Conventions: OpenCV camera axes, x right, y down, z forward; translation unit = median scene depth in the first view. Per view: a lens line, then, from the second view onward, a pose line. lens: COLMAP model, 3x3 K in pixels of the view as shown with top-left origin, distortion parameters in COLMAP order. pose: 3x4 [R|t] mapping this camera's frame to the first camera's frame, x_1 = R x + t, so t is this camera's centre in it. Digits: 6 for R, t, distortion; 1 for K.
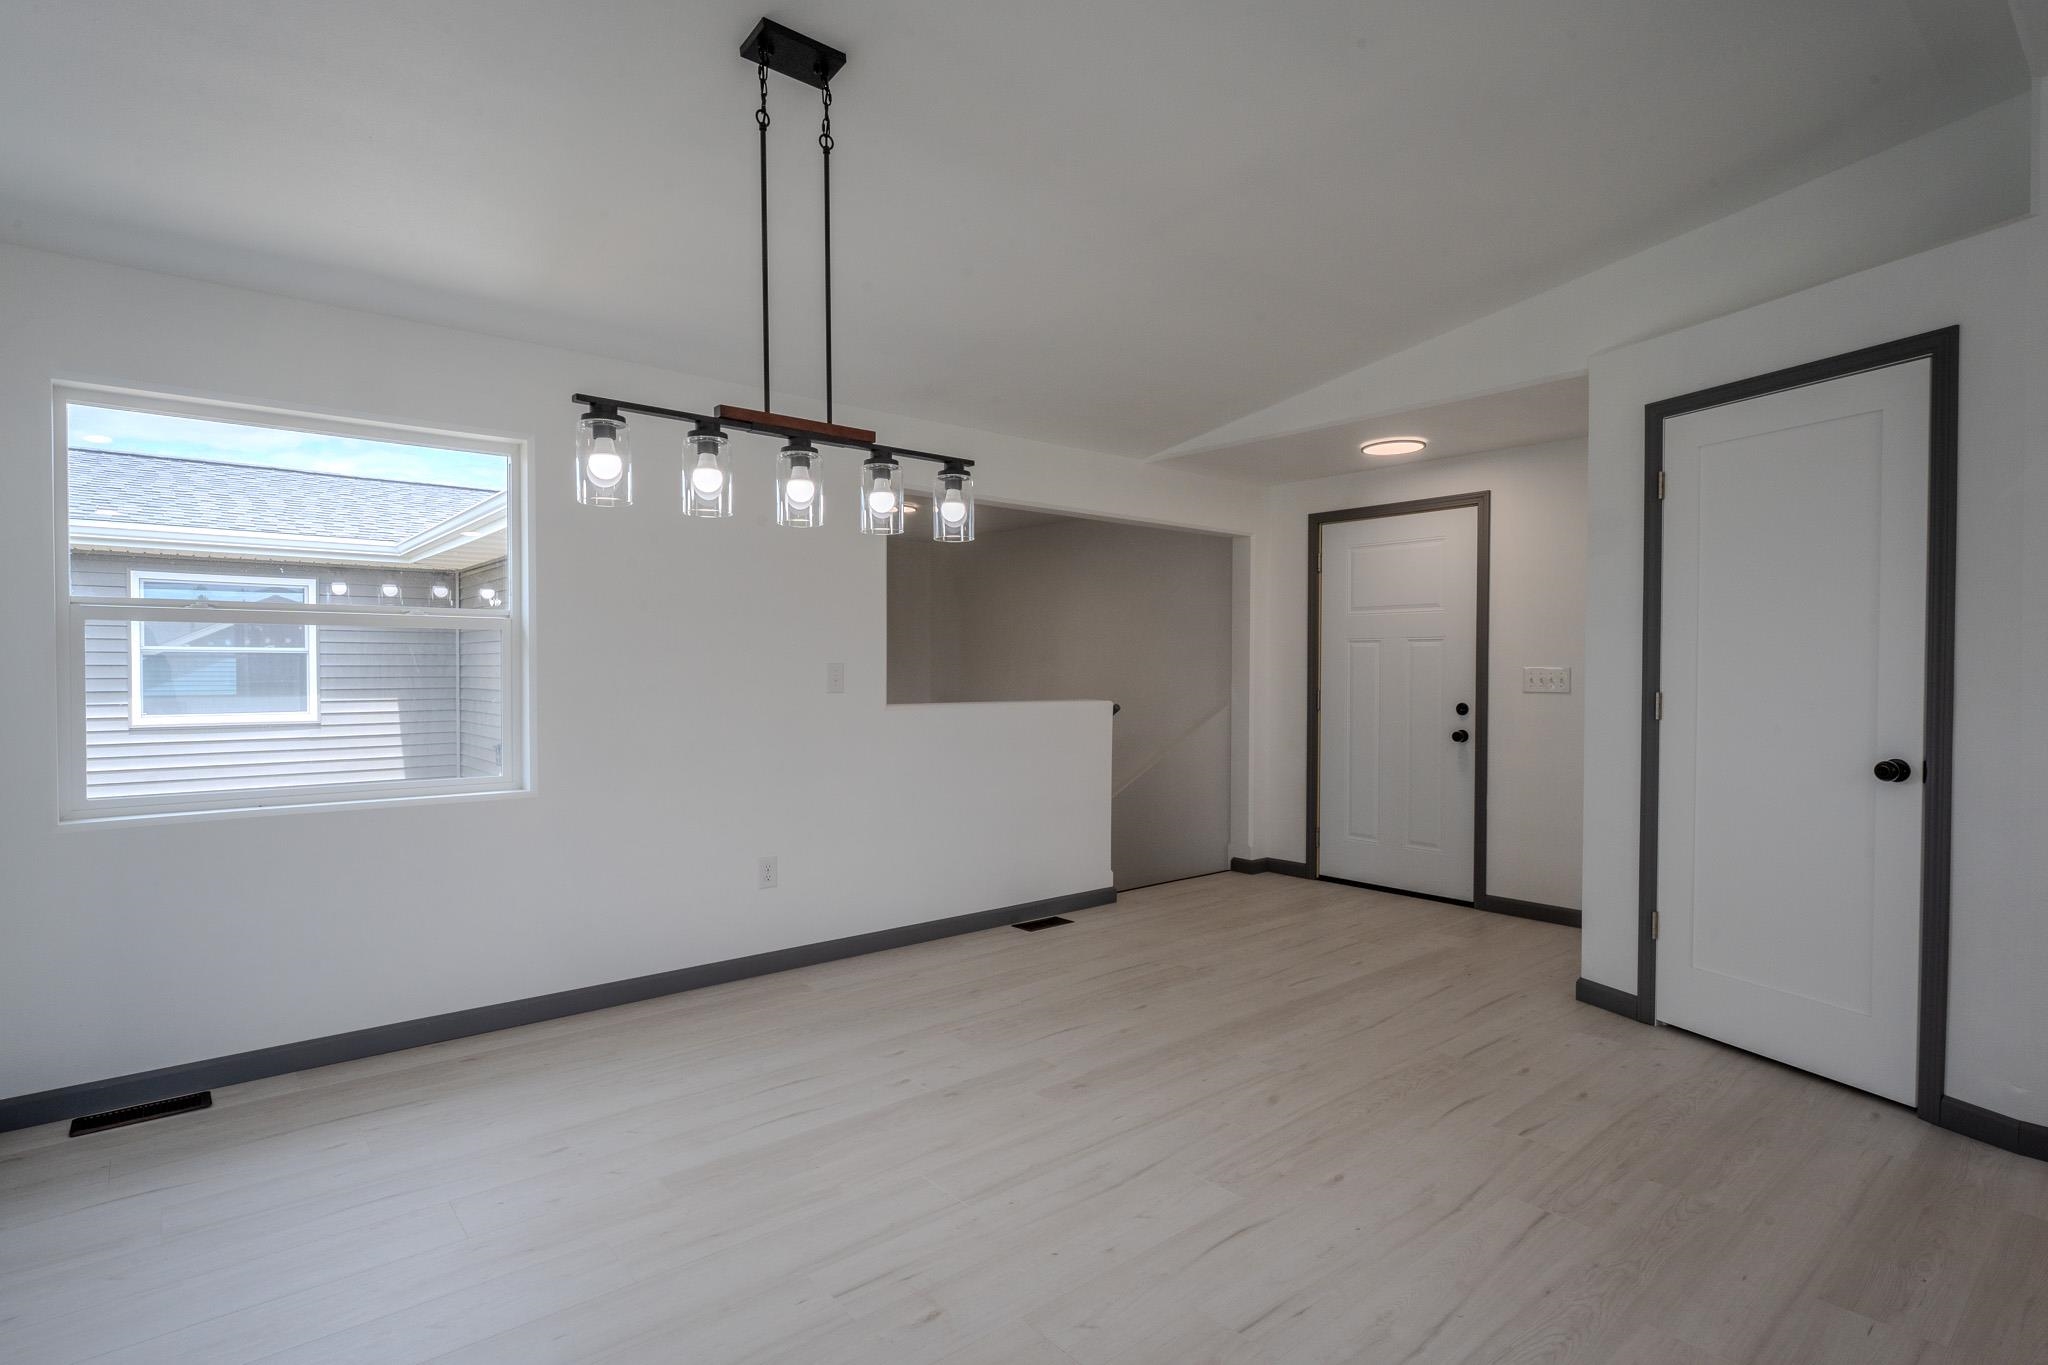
lens RADIAL K [[1011.2, 0, 1023.6], [0, 1011.2, 676.4], [0, 0, 1]] dist [-0.004375, -0.000759]
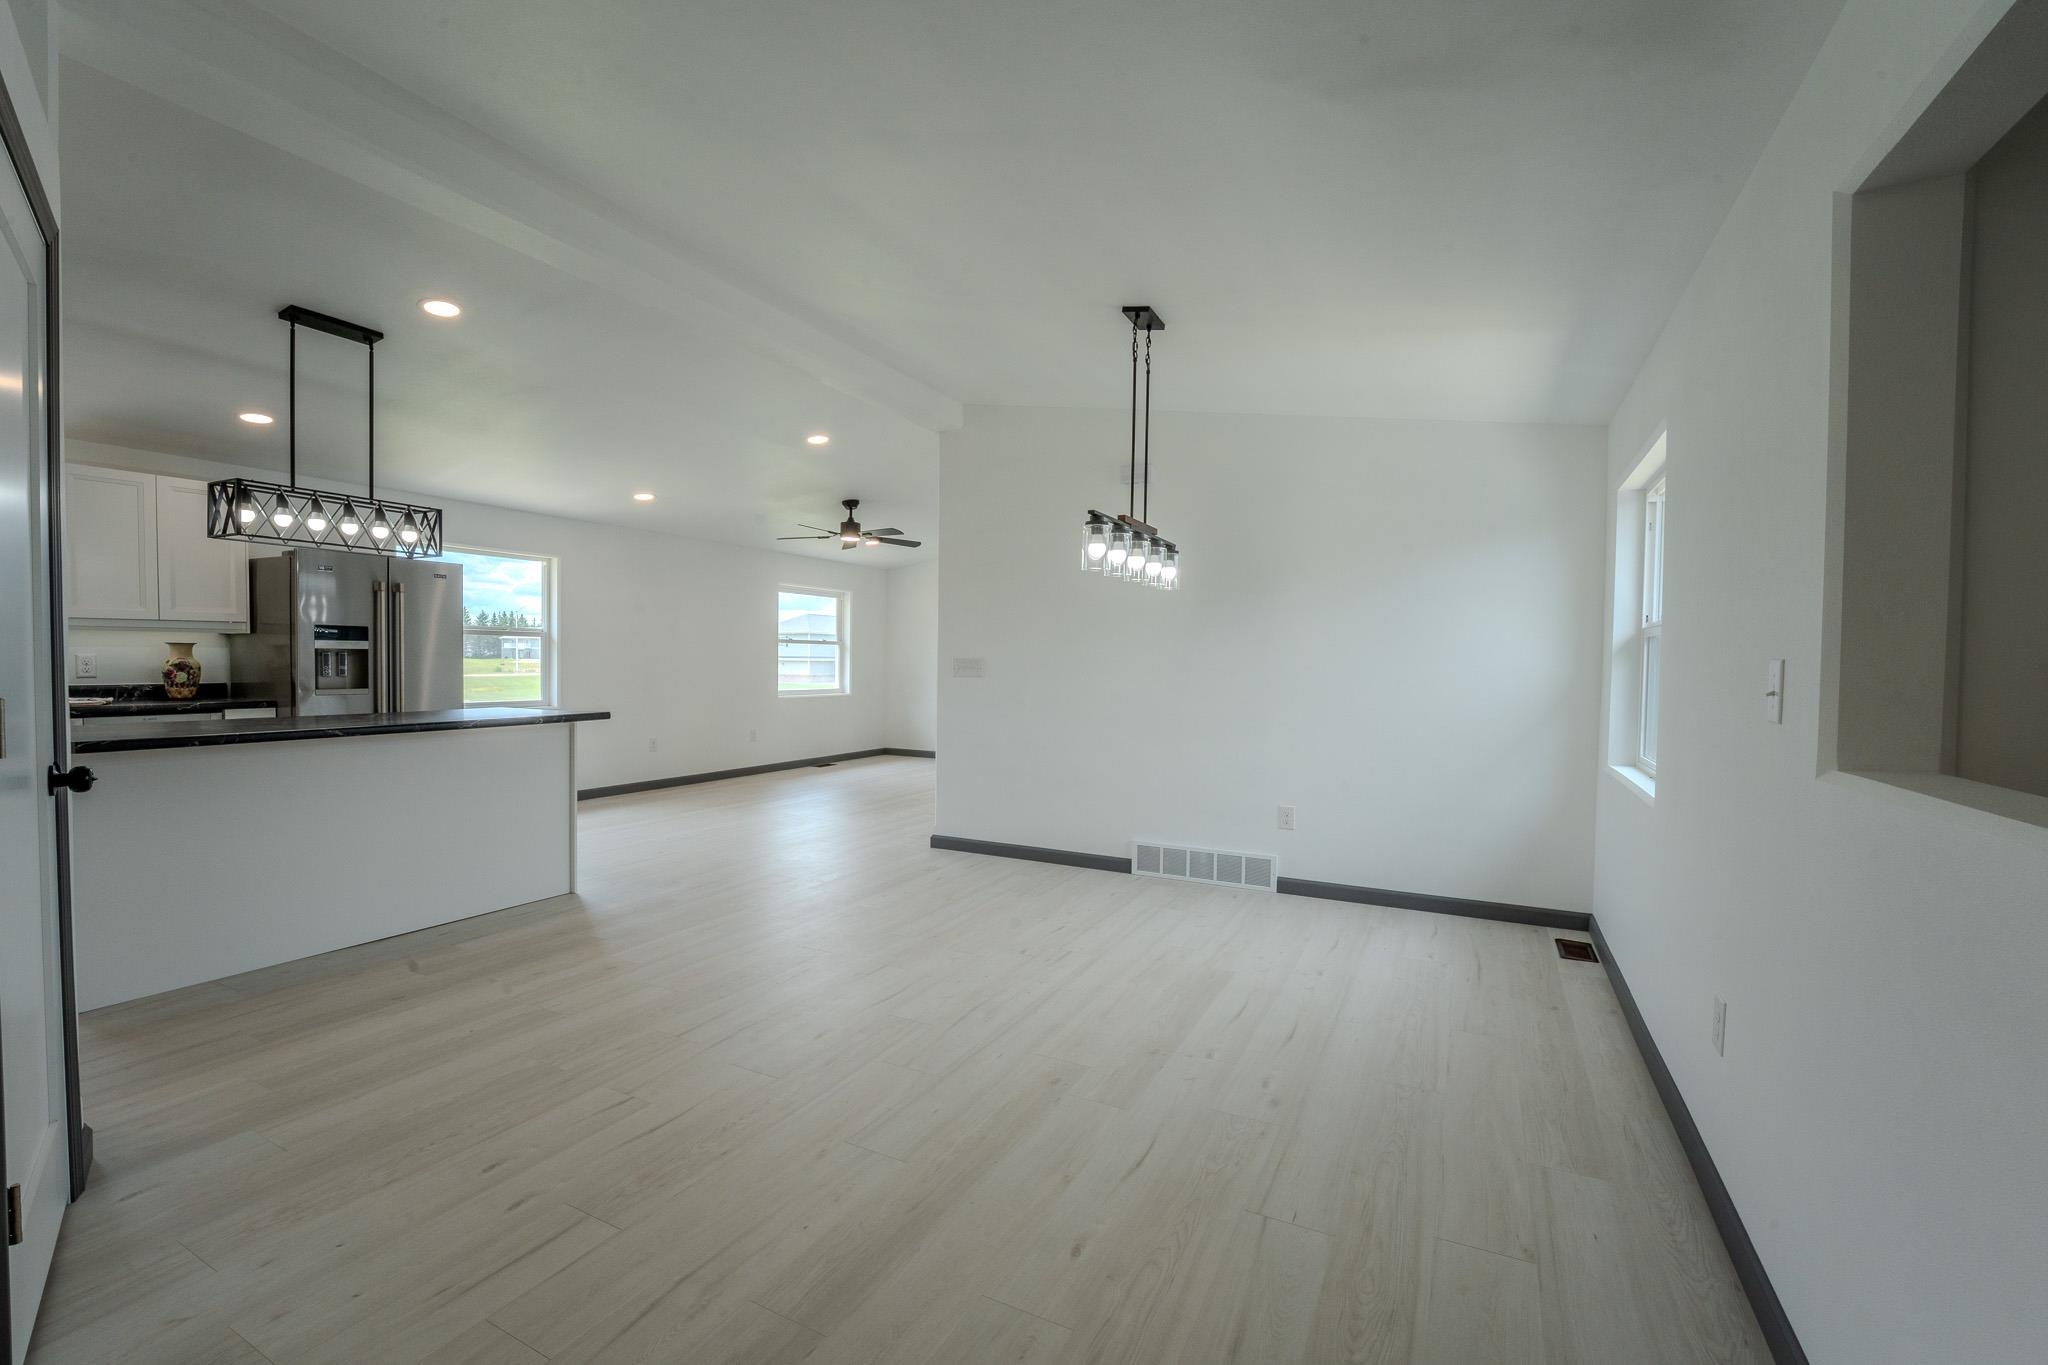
lens RADIAL K [[865.8, 0, 1020.6], [0, 865.8, 688.9], [0, 0, 1]] dist [-0.034477, -0.000068]
pose [[-0.926276, -0.003464, -0.376830, 0.422778], [-0.019116, 0.999102, 0.037806, -0.010447], [0.376360, 0.042222, -0.925511, 1.825366]]
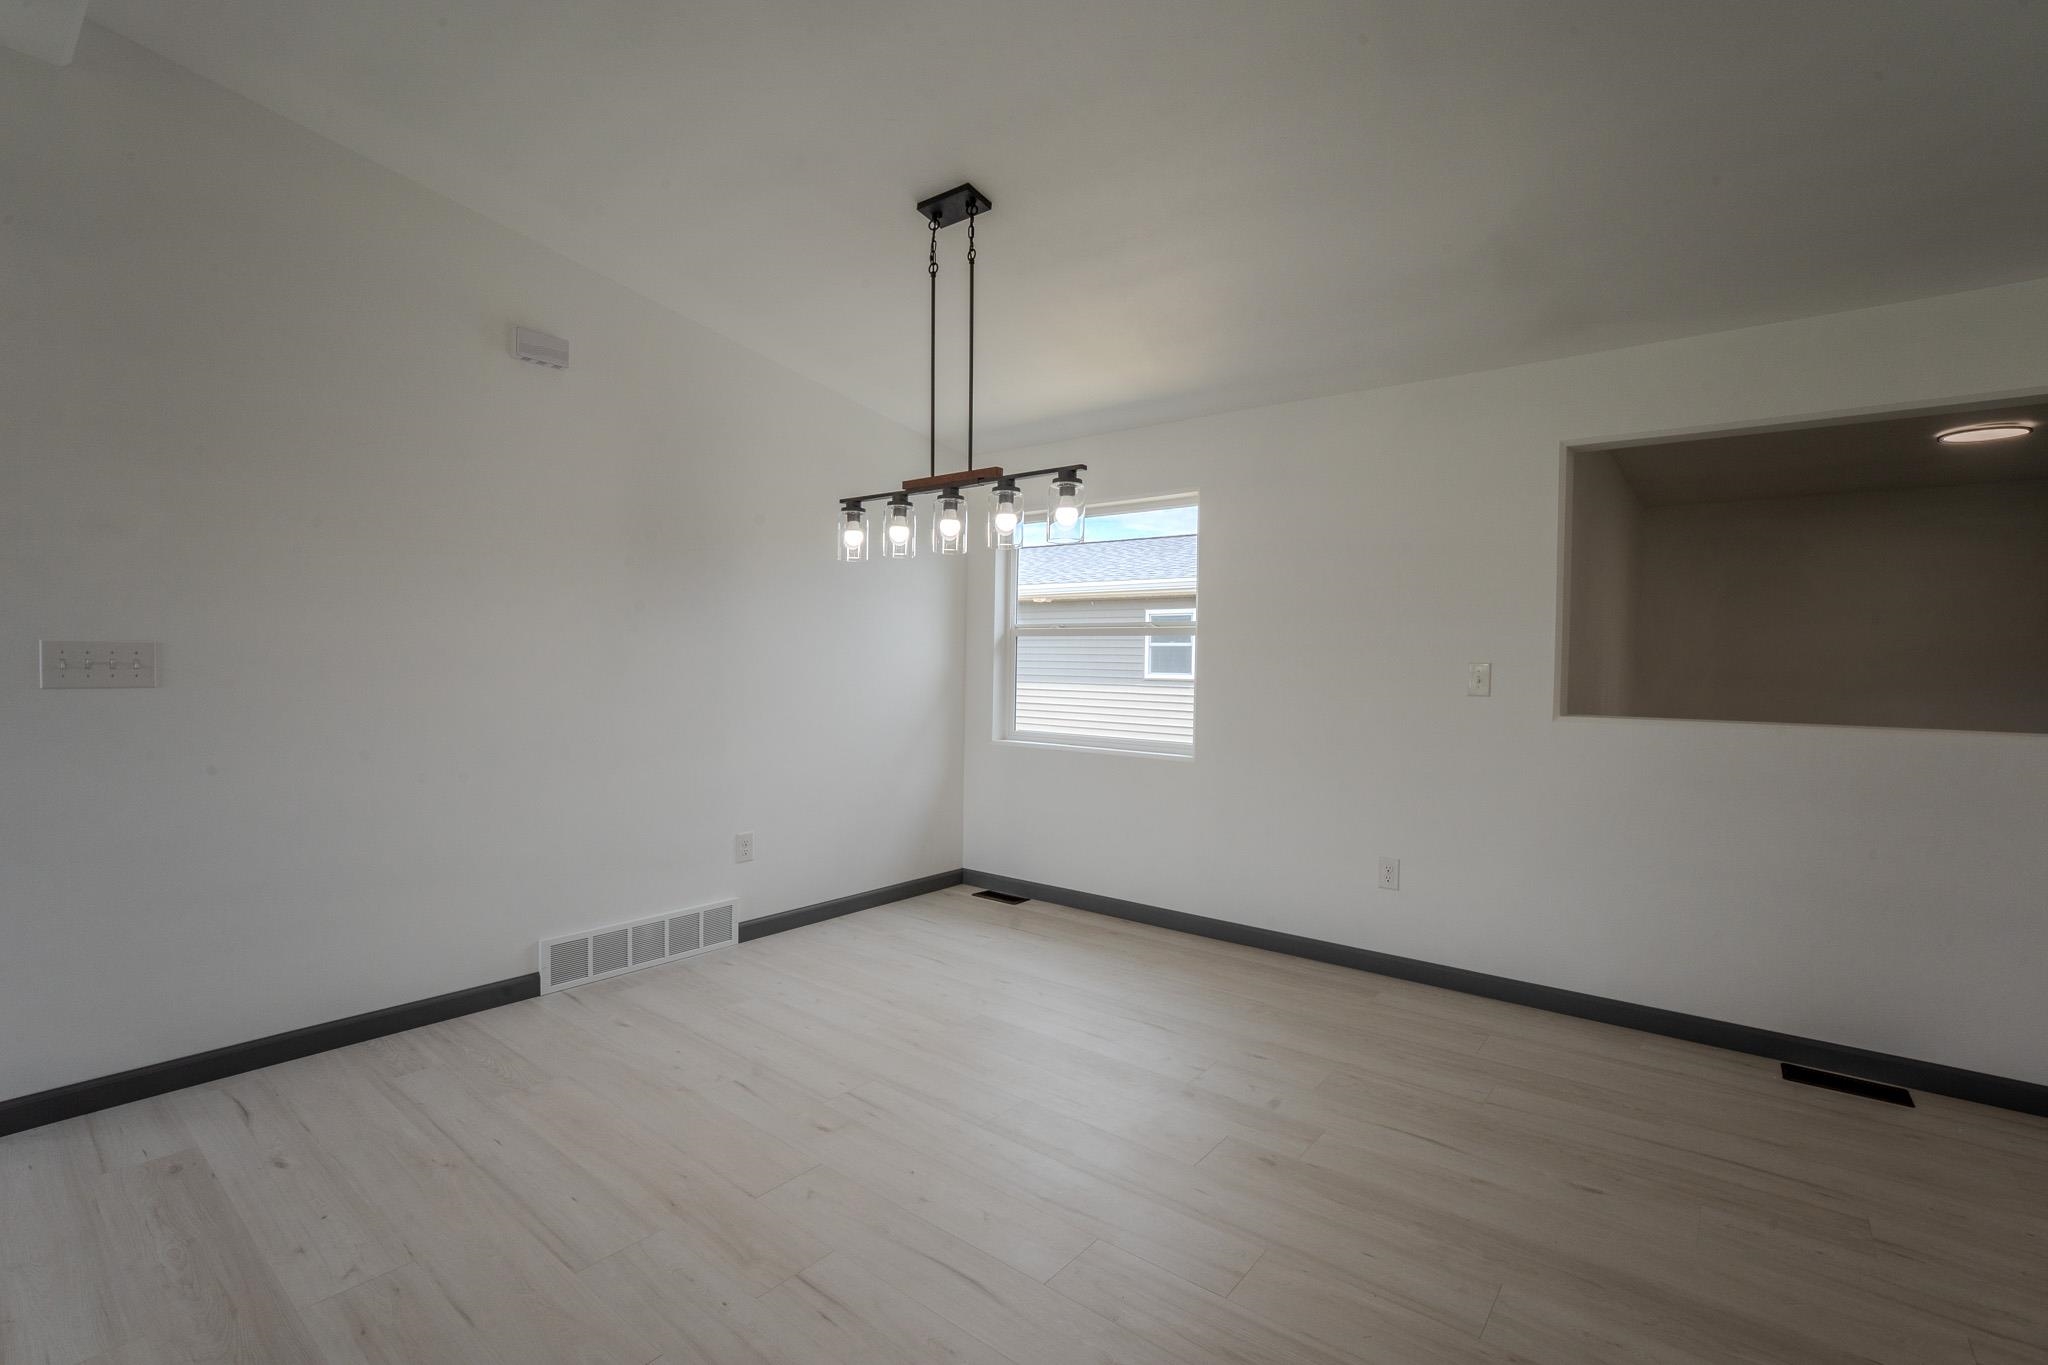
lens RADIAL K [[917.3, 0, 1024.0], [0, 917.3, 682.5], [0, 0, 1]] dist [-0.018927, 0.000166]
pose [[0.197681, 0.023314, -0.979989, 0.779389], [-0.023865, 0.999535, 0.018965, -0.001994], [0.979976, 0.019639, 0.198145, 0.667353]]
